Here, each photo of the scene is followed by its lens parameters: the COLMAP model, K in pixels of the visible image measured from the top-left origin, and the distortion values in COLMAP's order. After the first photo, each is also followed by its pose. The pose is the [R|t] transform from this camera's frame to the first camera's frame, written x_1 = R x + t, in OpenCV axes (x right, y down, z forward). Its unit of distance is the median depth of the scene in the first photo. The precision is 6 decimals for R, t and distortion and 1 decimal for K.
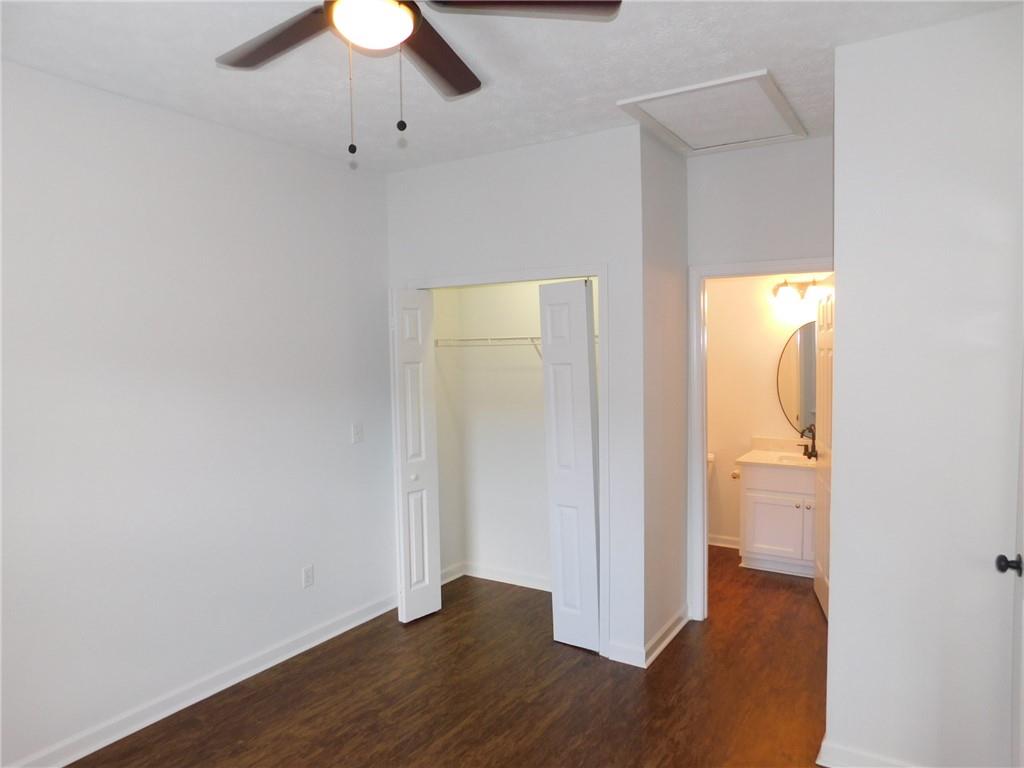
lens RADIAL K [[671.7, 0, 510.7], [0, 671.7, 390.5], [0, 0, 1]] dist [-0.027850, 0.000171]
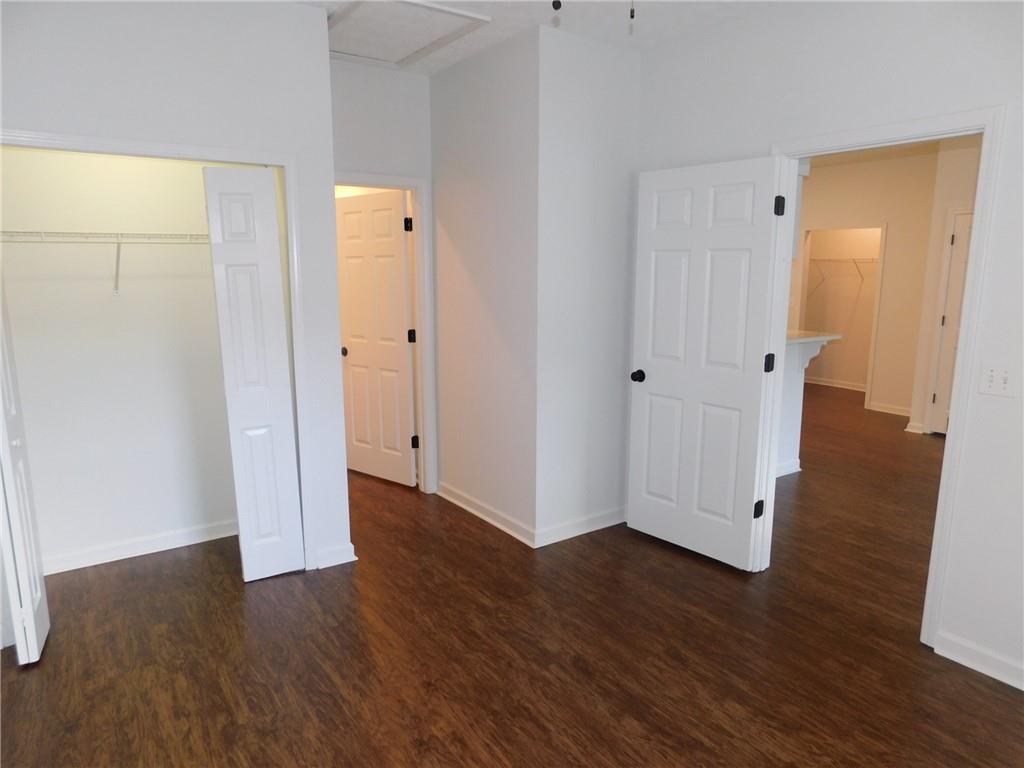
lens RADIAL K [[671.7, 0, 510.7], [0, 671.7, 390.5], [0, 0, 1]] dist [-0.027850, 0.000171]
pose [[0.382150, -0.148058, 0.912162, -0.667128], [0.046435, 0.988911, 0.141062, 0.017444], [-0.922933, -0.011551, 0.384788, 0.401693]]
